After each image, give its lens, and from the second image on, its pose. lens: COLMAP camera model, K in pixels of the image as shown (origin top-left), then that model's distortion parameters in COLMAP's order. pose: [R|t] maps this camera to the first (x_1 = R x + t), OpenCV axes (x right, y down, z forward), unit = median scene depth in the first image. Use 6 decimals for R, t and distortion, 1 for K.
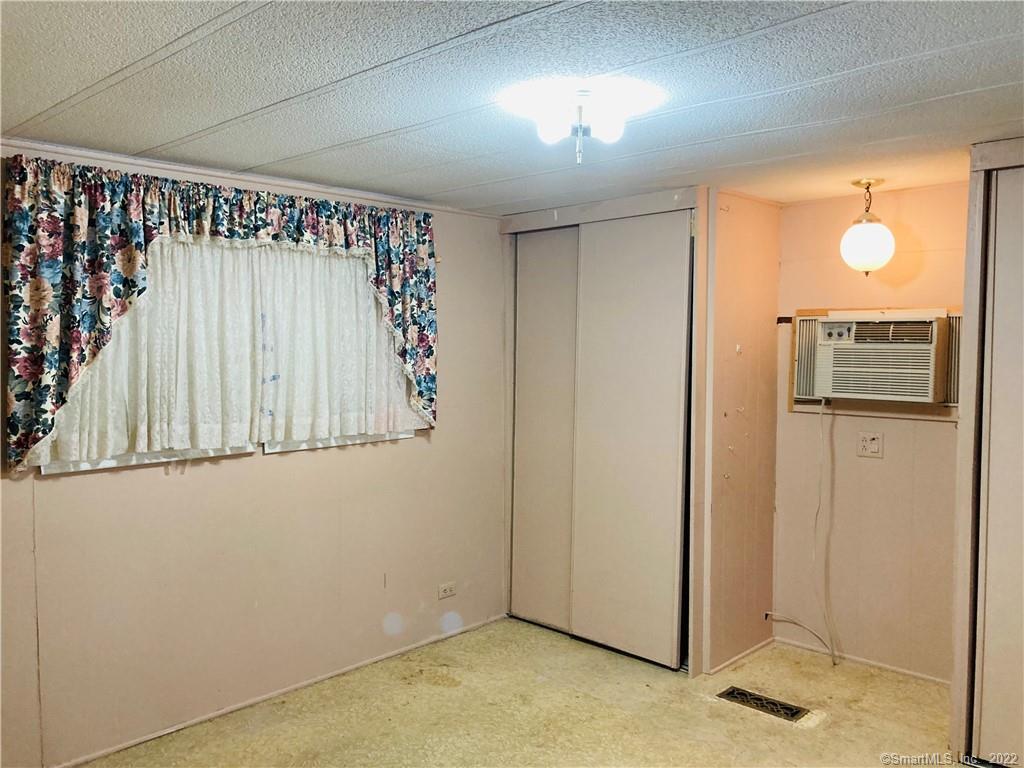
lens RADIAL K [[845.1, 0, 489.8], [0, 845.1, 385.2], [0, 0, 1]] dist [0.005162, 0.000313]
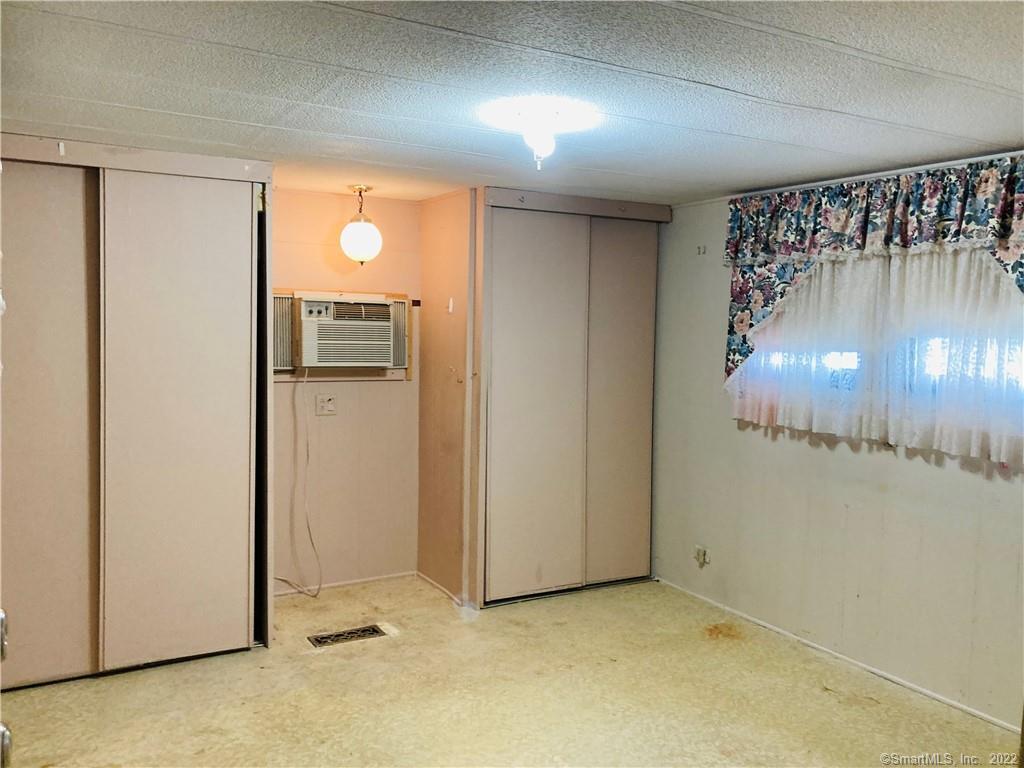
lens RADIAL K [[848.9, 0, 511.4], [0, 848.9, 391.0], [0, 0, 1]] dist [0.028898, -0.003775]
pose [[0.257336, -0.072310, 0.963613, -0.688377], [0.030615, 0.997306, 0.066663, -0.023251], [-0.965837, 0.012346, 0.258857, 0.471980]]
